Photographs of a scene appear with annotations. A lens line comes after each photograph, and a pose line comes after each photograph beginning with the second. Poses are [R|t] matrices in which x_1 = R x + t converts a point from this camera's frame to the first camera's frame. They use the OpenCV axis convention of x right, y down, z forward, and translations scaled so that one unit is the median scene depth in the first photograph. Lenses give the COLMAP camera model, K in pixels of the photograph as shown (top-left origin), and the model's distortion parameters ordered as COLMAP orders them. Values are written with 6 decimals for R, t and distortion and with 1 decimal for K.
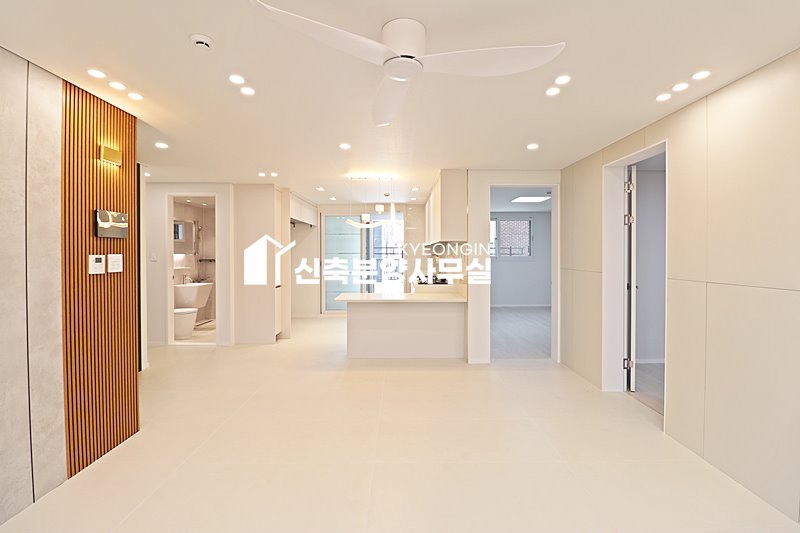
lens RADIAL K [[366.1, 0, 401.5], [0, 366.1, 258.4], [0, 0, 1]] dist [-0.009720, -0.005743]
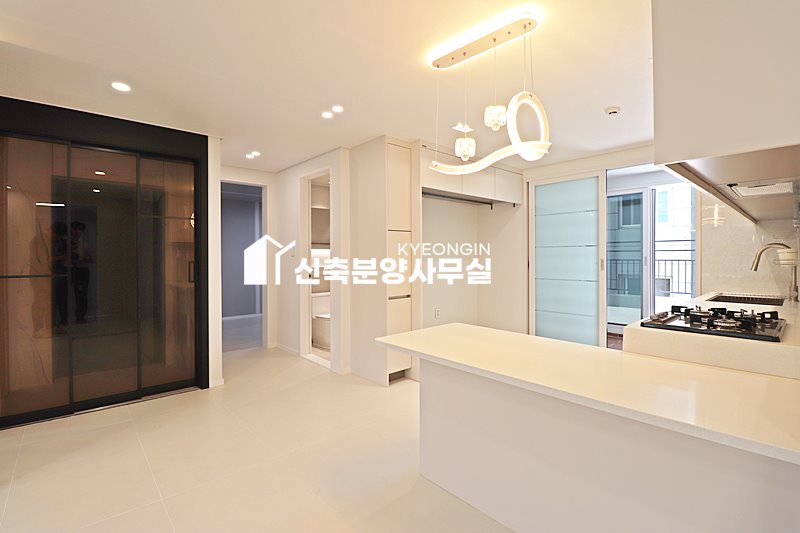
lens RADIAL K [[366.1, 0, 398.0], [0, 366.1, 259.8], [0, 0, 1]] dist [-0.009720, -0.005743]
pose [[0.662235, 0.009292, -0.749238, 0.219820], [-0.008992, 0.999950, 0.004453, 0.014936], [0.749242, 0.003788, 0.662286, 0.933119]]
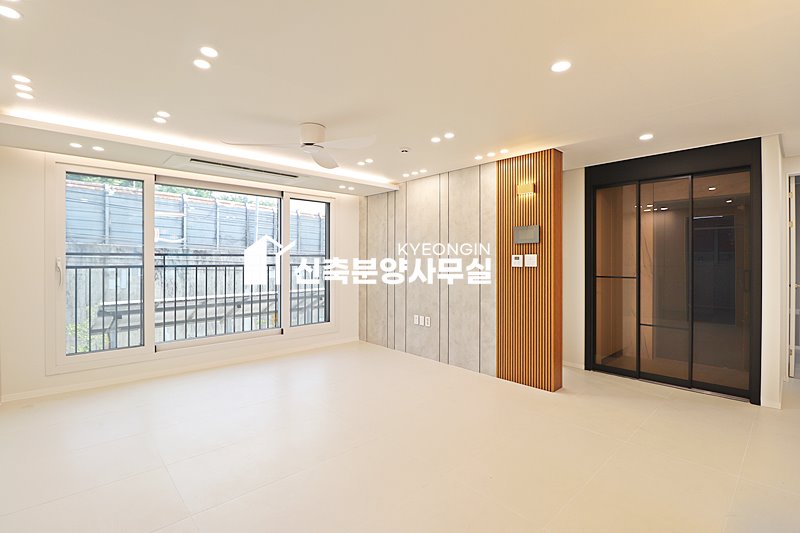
lens RADIAL K [[366.1, 0, 392.8], [0, 366.1, 261.0], [0, 0, 1]] dist [-0.009720, -0.005743]
pose [[-0.744290, 0.005030, -0.667838, 0.439388], [-0.006487, 0.999870, 0.014760, -0.002487], [0.667825, 0.015319, -0.744160, 1.248168]]
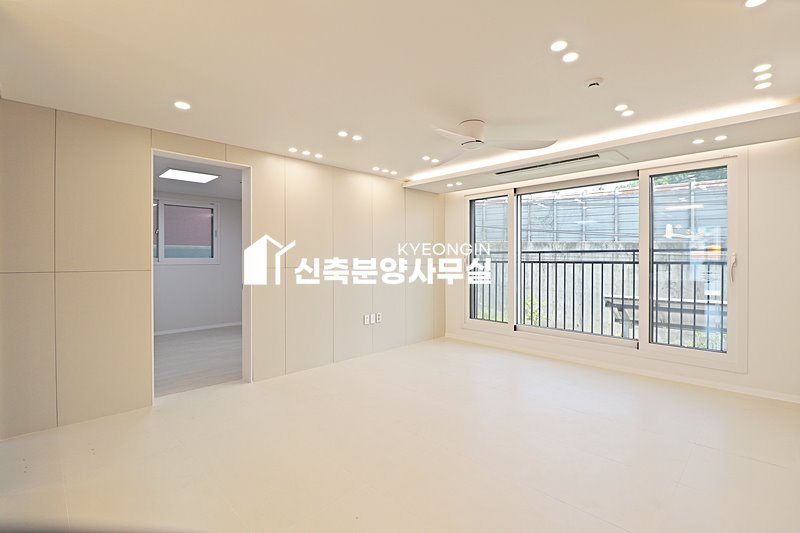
lens RADIAL K [[366.1, 0, 392.8], [0, 366.1, 263.1], [0, 0, 1]] dist [-0.009720, -0.005743]
pose [[-0.669777, -0.009974, 0.742496, -0.491965], [0.012221, 0.999626, 0.024451, 0.000225], [-0.742462, 0.025451, -0.669405, 1.212772]]
